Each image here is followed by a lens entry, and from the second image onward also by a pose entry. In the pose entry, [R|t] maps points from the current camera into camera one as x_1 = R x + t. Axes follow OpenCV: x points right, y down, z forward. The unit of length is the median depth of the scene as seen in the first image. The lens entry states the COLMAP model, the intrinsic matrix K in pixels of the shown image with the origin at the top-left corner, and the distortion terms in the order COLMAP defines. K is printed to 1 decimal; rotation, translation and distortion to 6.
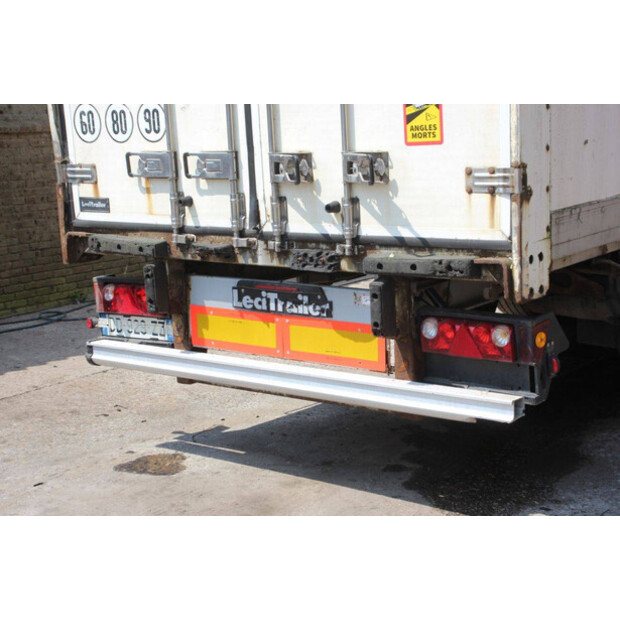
lens RADIAL K [[1155.7, 0, 308.6], [0, 1155.7, 312.9], [0, 0, 1]] dist [0.202603, 0.000000]
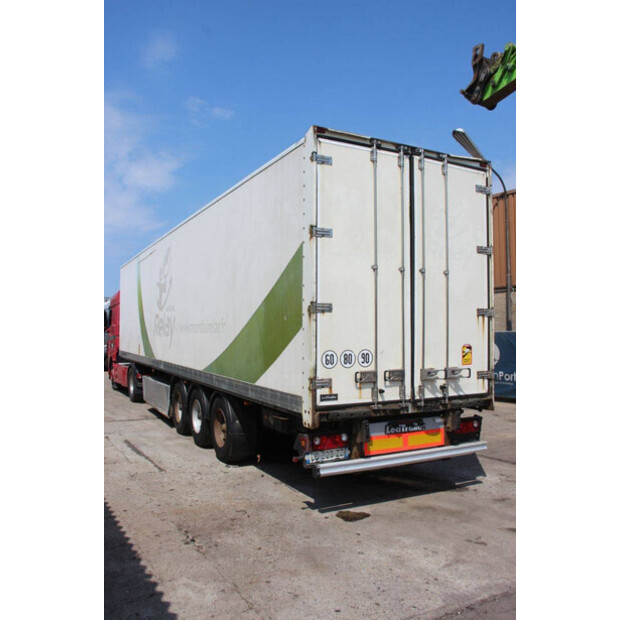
lens RADIAL K [[552.3, 0, 307.5], [0, 552.3, 310.4], [0, 0, 1]] dist [-0.123710, 0.062744]
pose [[0.404351, 0.077751, 0.911293, -1.219643], [0.151761, 0.976864, -0.150683, -0.111825], [-0.901925, 0.199227, 0.383196, 0.677660]]
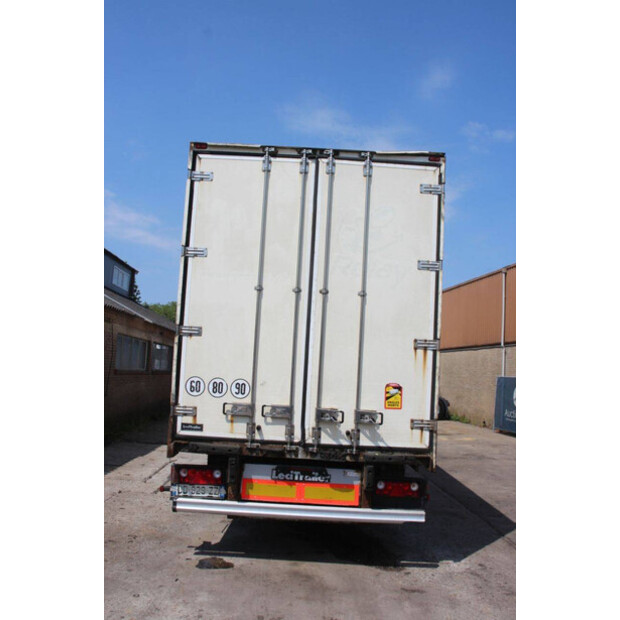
lens RADIAL K [[584.2, 0, 300.9], [0, 584.2, 311.6], [0, 0, 1]] dist [-0.078721, 0.000000]
pose [[0.788781, 0.139310, 0.598679, -0.711646], [0.025944, 0.965565, -0.258865, -0.024403], [-0.614126, 0.219720, 0.758006, 0.109681]]
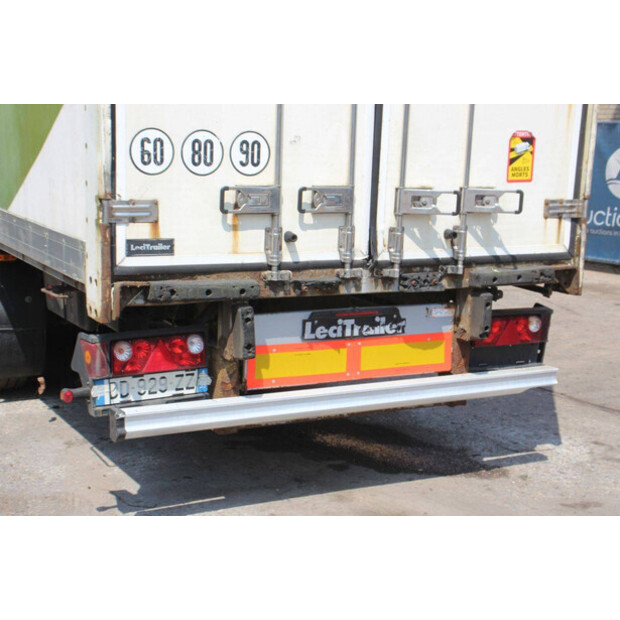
lens RADIAL K [[1076.9, 0, 313.0], [0, 1076.9, 311.5], [0, 0, 1]] dist [0.166334, 0.000000]
pose [[0.387762, -0.099181, 0.916408, -0.941626], [0.120379, 0.991128, 0.056332, -0.083508], [-0.913865, 0.088473, 0.396262, 0.636044]]
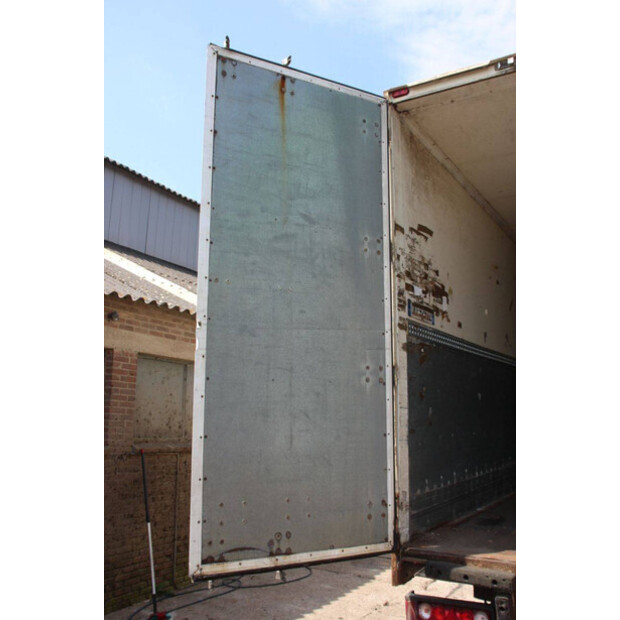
lens RADIAL K [[588.4, 0, 305.5], [0, 588.4, 311.0], [0, 0, 1]] dist [-0.079144, 0.000000]
pose [[0.991575, 0.074239, 0.106148, -0.421149], [-0.030848, 0.931228, -0.363129, -0.095021], [-0.125806, 0.356795, 0.925673, 0.432717]]
